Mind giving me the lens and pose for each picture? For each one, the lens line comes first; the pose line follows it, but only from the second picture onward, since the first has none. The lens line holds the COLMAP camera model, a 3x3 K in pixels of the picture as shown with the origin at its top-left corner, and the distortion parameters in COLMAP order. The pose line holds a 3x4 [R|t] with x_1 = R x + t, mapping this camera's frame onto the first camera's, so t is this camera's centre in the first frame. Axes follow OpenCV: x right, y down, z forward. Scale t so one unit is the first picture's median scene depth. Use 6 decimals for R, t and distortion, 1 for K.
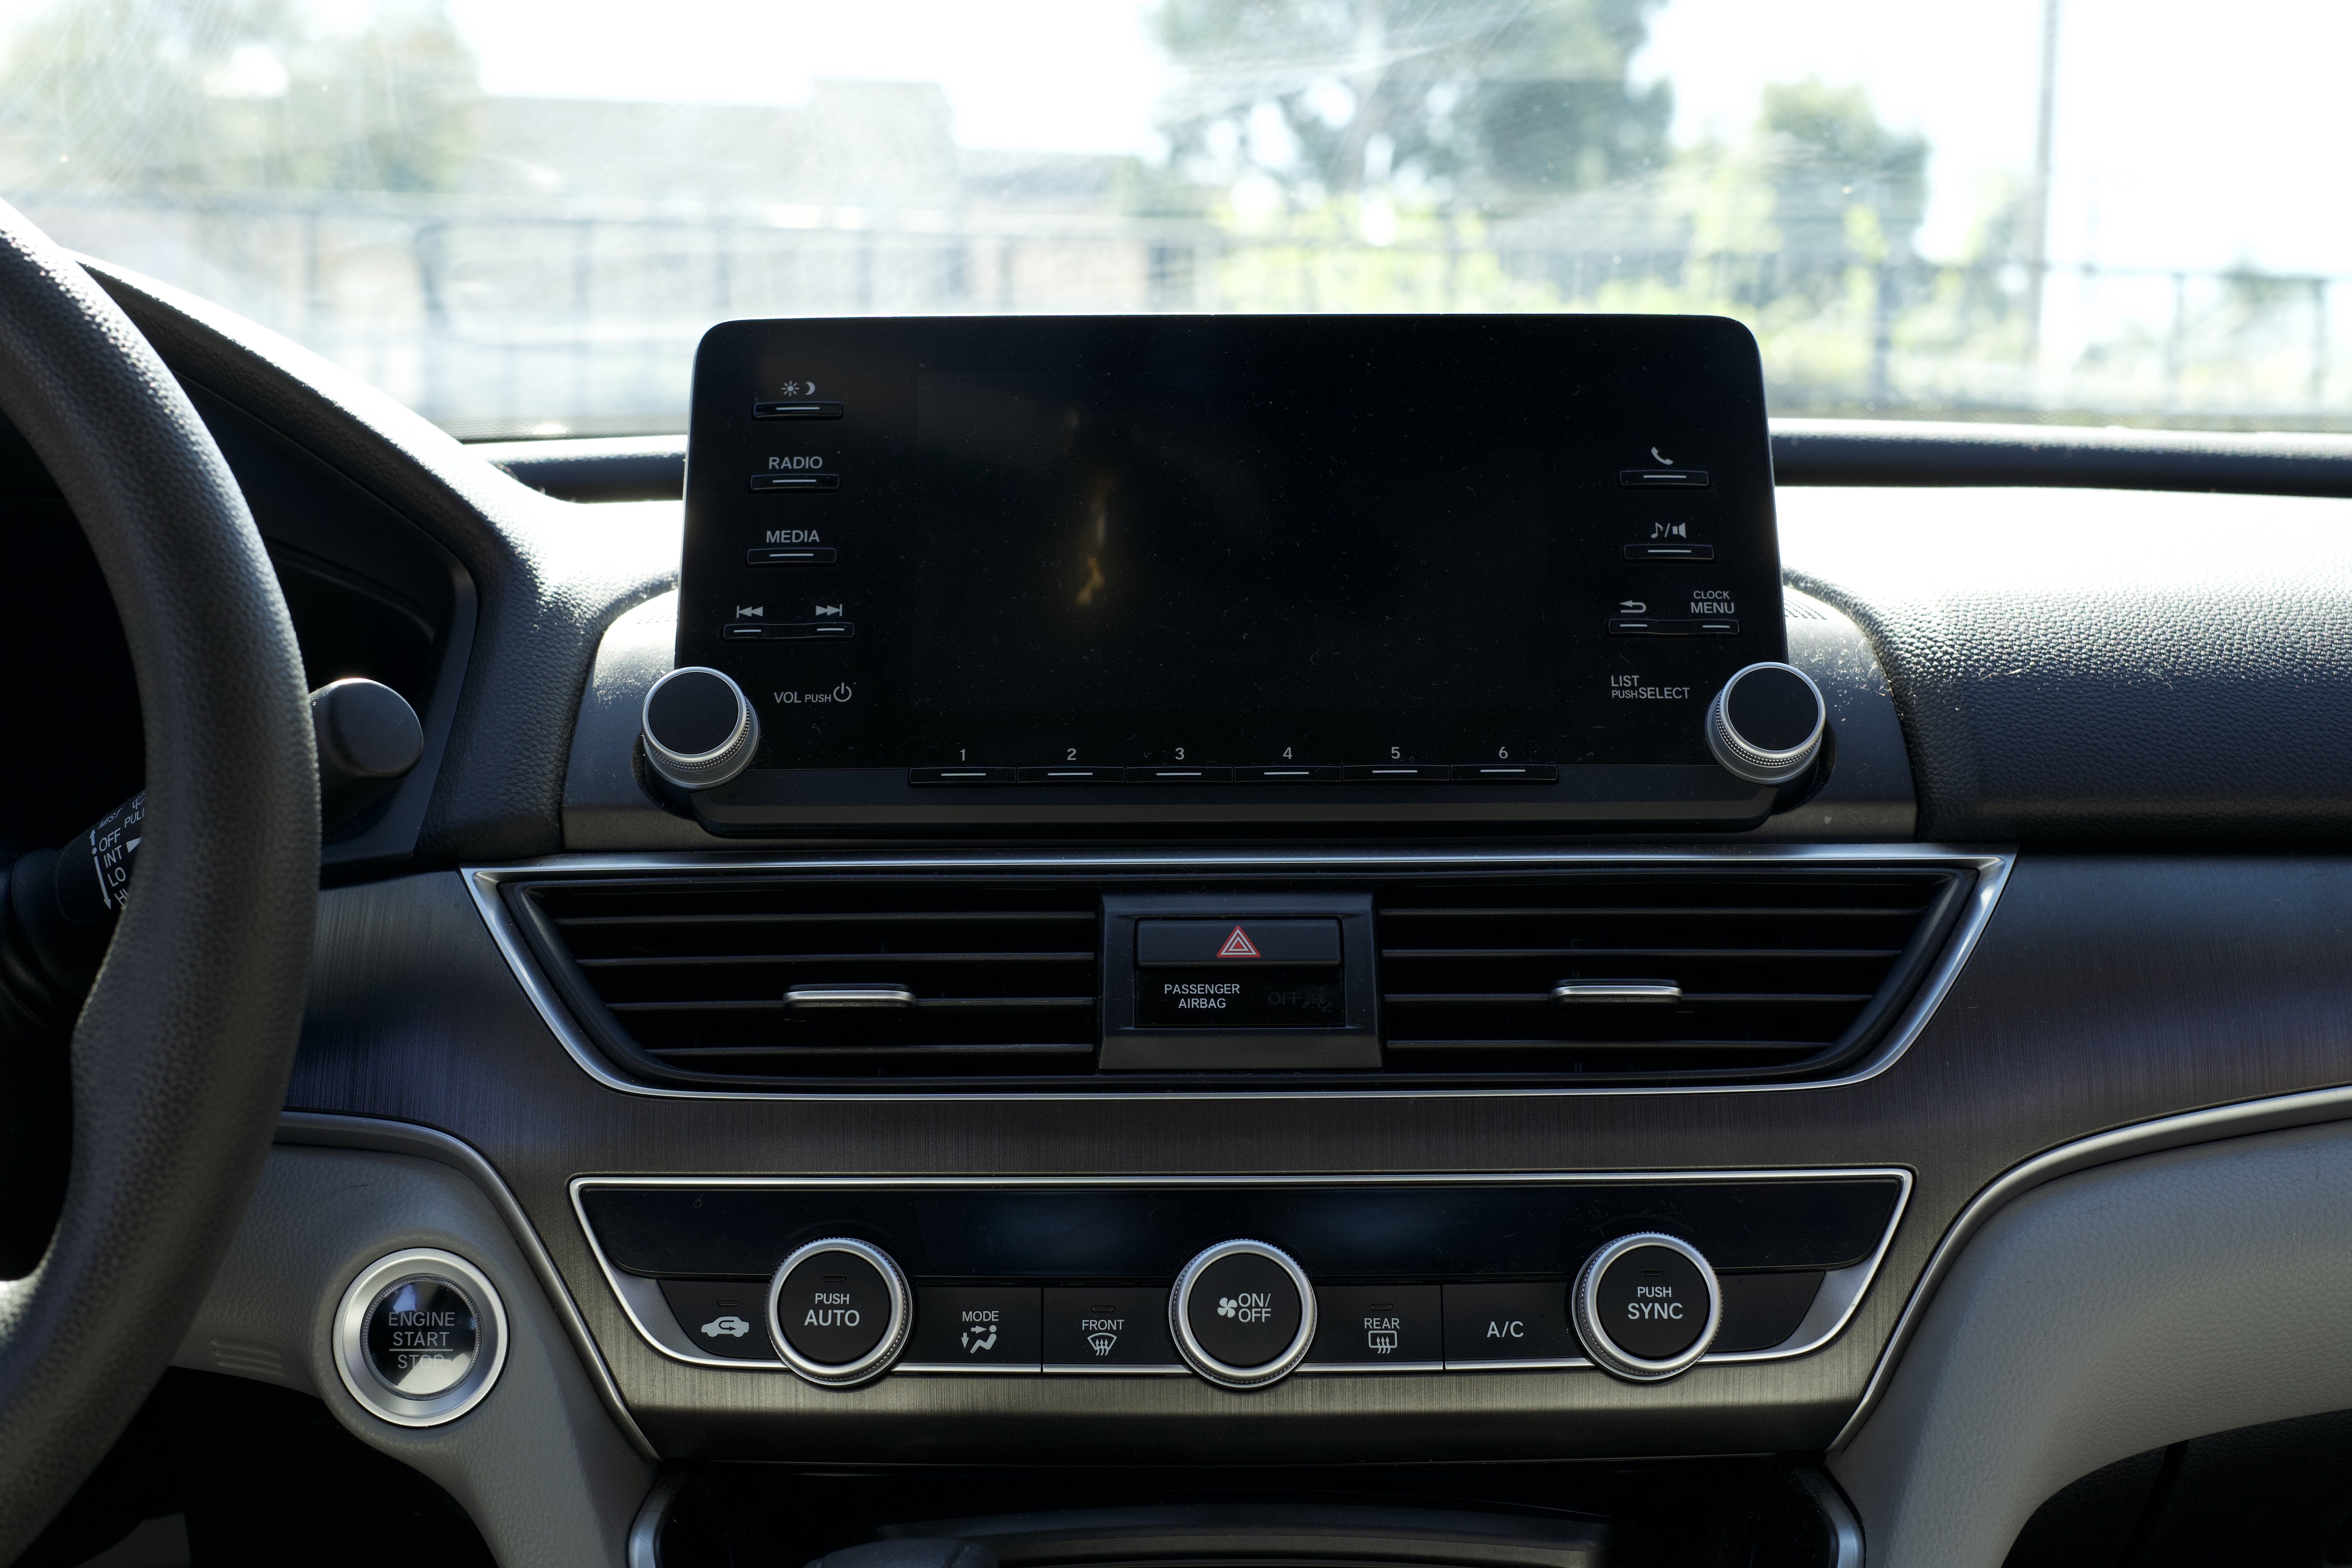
lens RADIAL K [[3517.1, 0, 1128.4], [0, 3517.1, 818.4], [0, 0, 1]] dist [-0.036826, 0.031482]
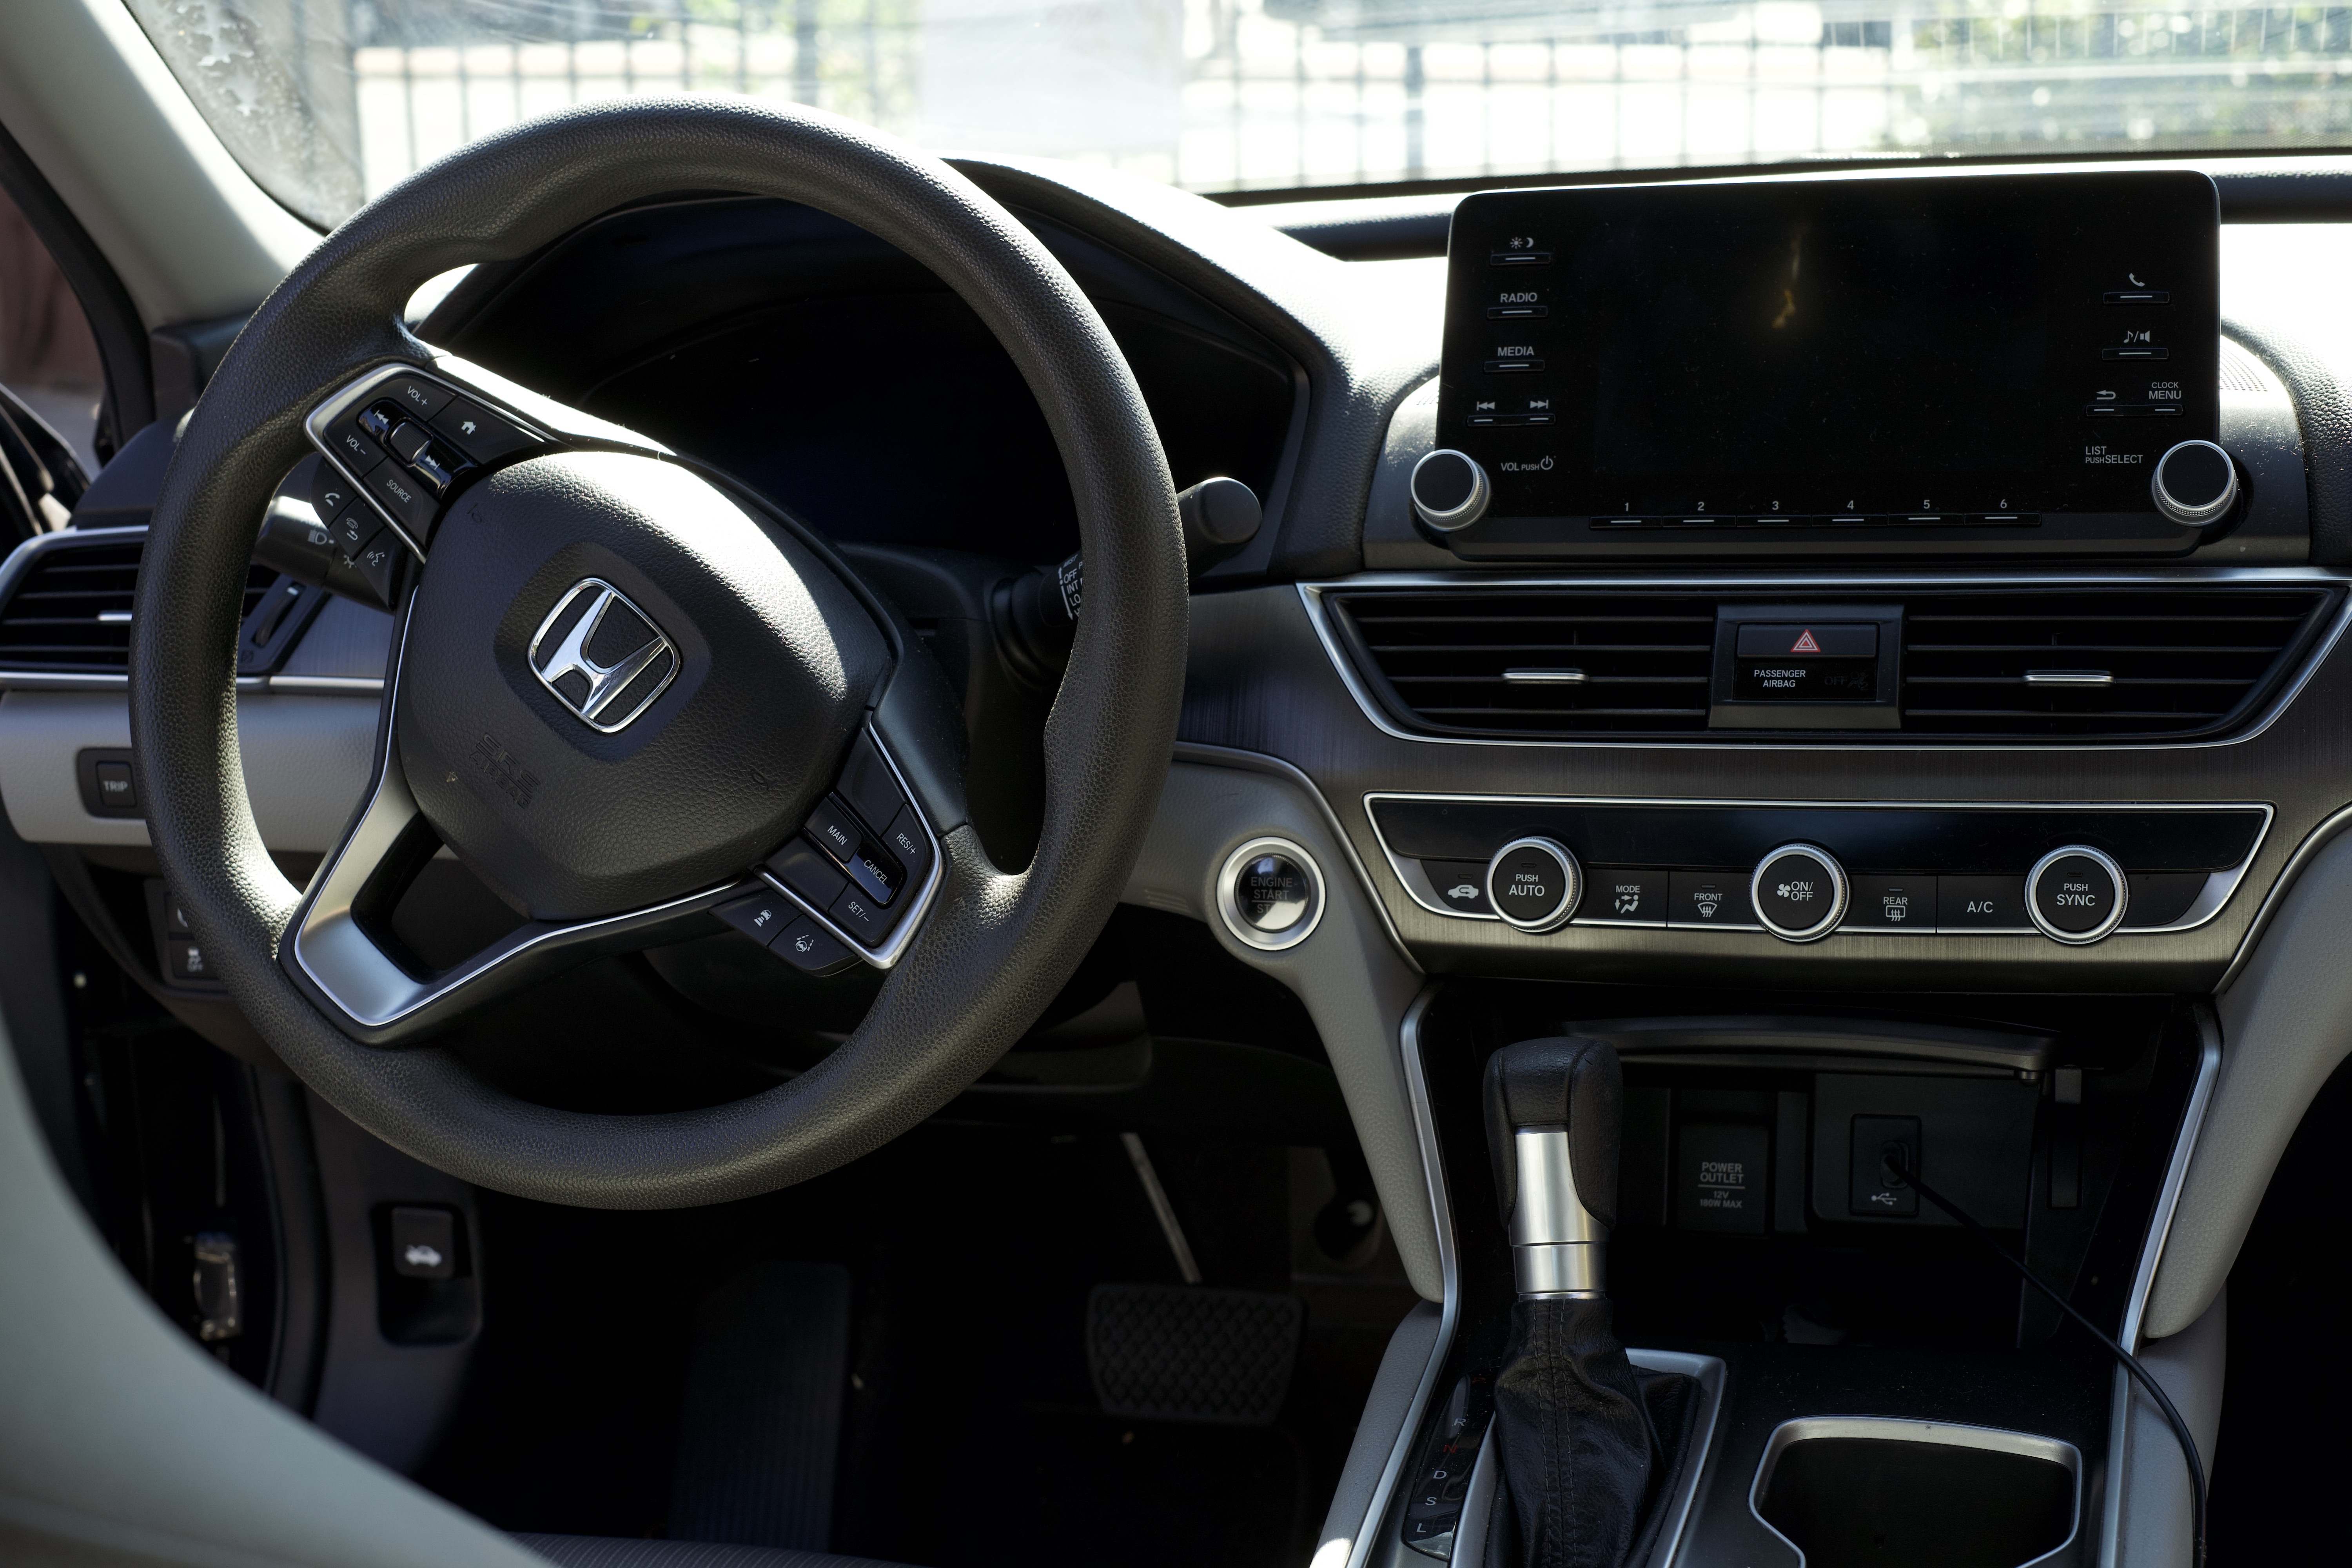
lens RADIAL K [[3372.3, 0, 1176.0], [0, 3372.3, 784.0], [0, 0, 1]] dist [-0.021313, -0.041015]
pose [[0.963197, 0.016104, -0.268314, 0.157098], [0.026910, 0.987411, 0.155867, -0.133252], [0.267447, -0.157351, 0.950638, -0.423833]]
